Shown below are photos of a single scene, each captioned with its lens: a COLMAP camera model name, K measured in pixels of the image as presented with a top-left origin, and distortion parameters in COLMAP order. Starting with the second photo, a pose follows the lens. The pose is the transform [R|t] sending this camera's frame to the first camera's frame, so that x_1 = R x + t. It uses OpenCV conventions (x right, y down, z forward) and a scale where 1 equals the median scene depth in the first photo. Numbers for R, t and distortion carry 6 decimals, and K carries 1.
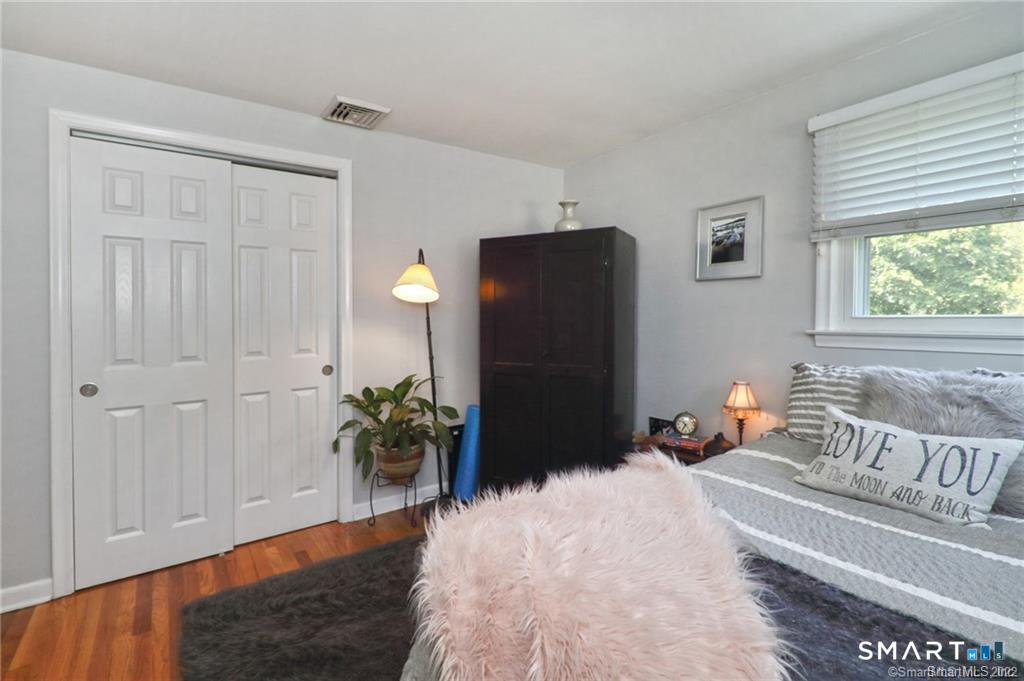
lens RADIAL K [[480.0, 0, 510.1], [0, 480.0, 316.7], [0, 0, 1]] dist [0.000667, 0.000162]
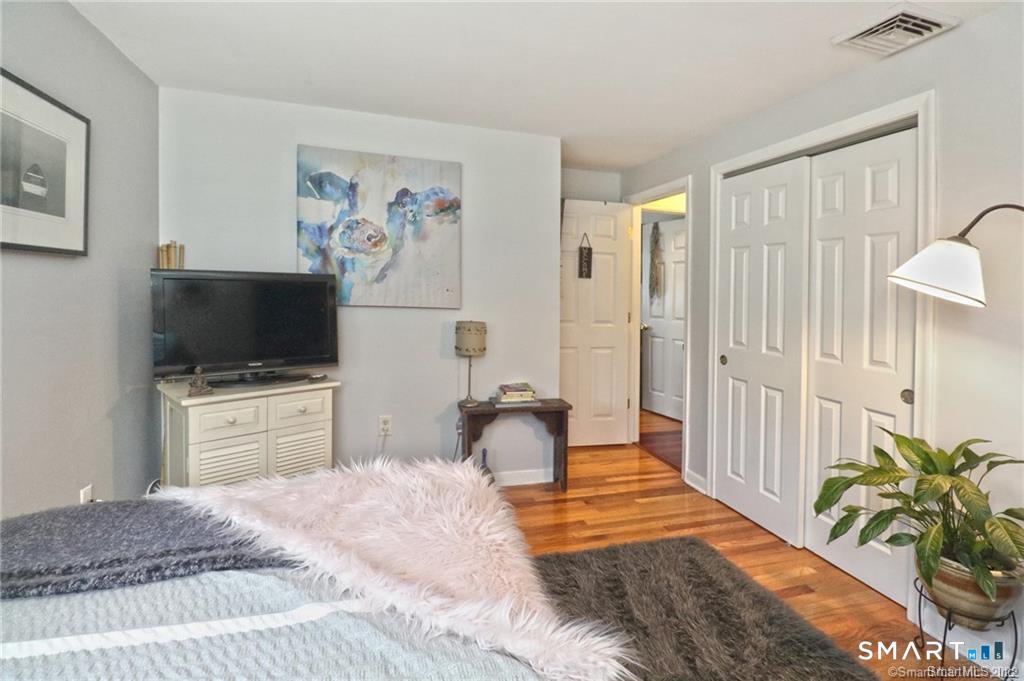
lens RADIAL K [[498.8, 0, 515.6], [0, 498.8, 292.3], [0, 0, 1]] dist [0.000602, -0.000166]
pose [[-0.327210, 0.018770, -0.944765, 0.535842], [-0.022455, 0.999366, 0.027631, -0.054013], [0.944685, 0.030256, -0.326581, 0.712830]]
